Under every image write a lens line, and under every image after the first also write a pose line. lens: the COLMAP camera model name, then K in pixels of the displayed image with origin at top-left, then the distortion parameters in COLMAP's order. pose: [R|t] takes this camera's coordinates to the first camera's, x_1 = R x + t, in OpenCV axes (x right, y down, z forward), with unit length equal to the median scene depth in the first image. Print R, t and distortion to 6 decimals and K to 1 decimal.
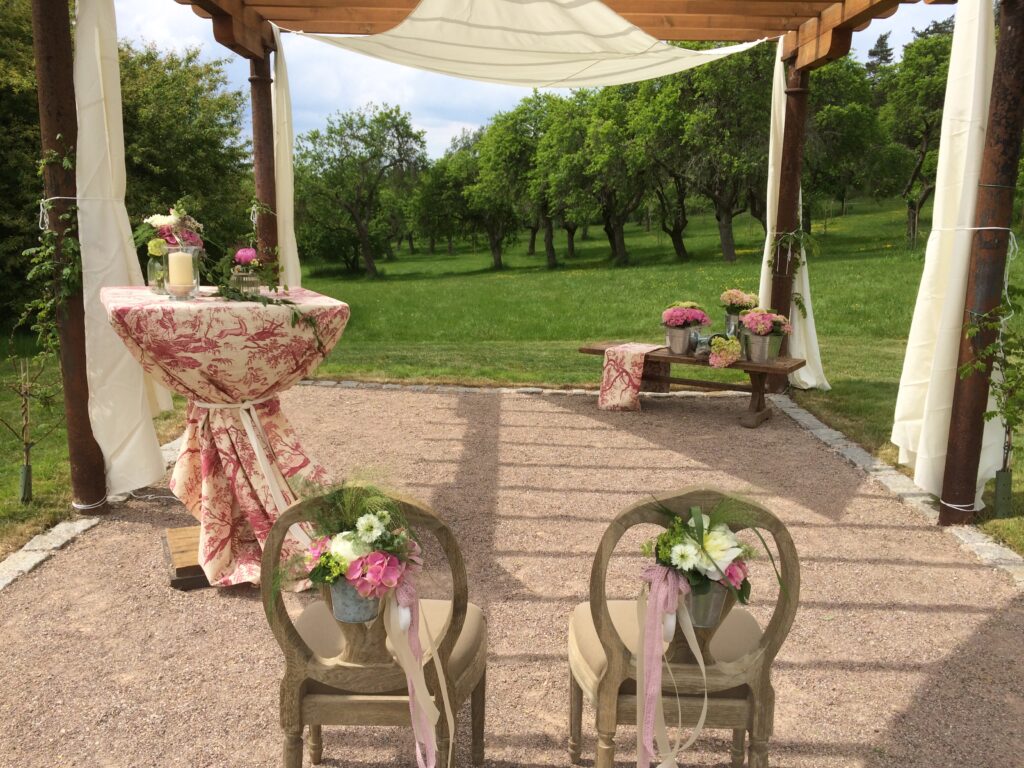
lens RADIAL K [[851.8, 0, 512.0], [0, 851.8, 384.0], [0, 0, 1]] dist [0.060878, -0.094668]
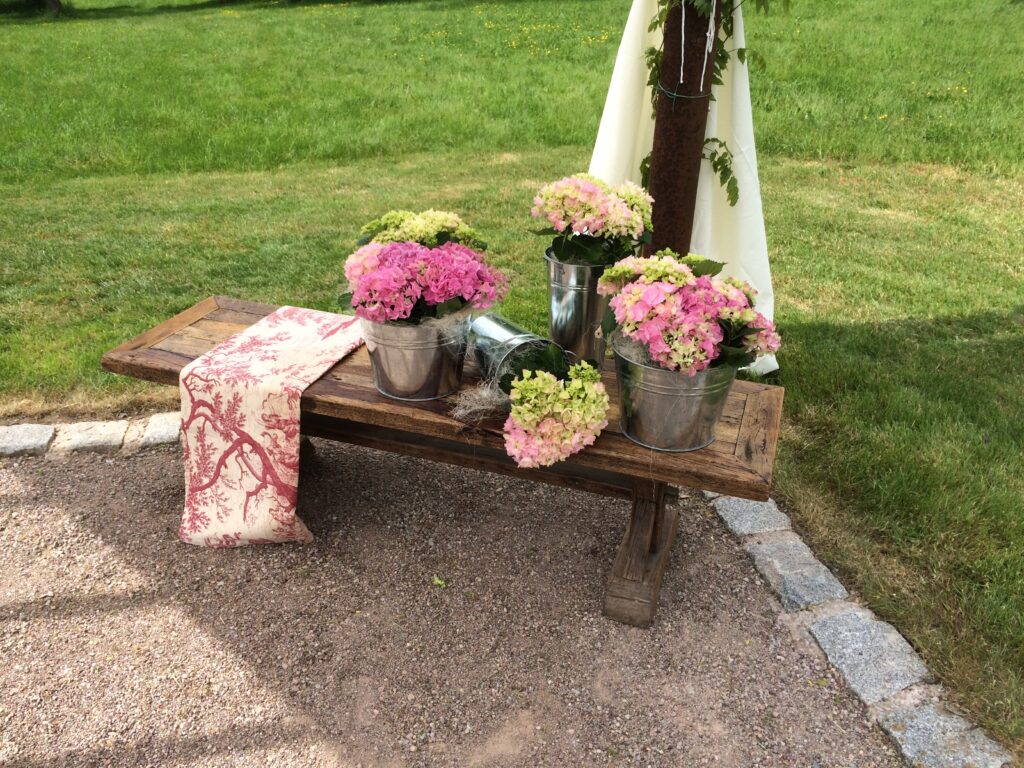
lens RADIAL K [[851.8, 0, 512.0], [0, 851.8, 384.0], [0, 0, 1]] dist [0.060878, -0.094668]
pose [[0.968831, -0.103162, 0.225220, 0.073850], [0.034421, 0.956404, 0.290012, -0.057898], [-0.245319, -0.273221, 0.930145, 0.319876]]
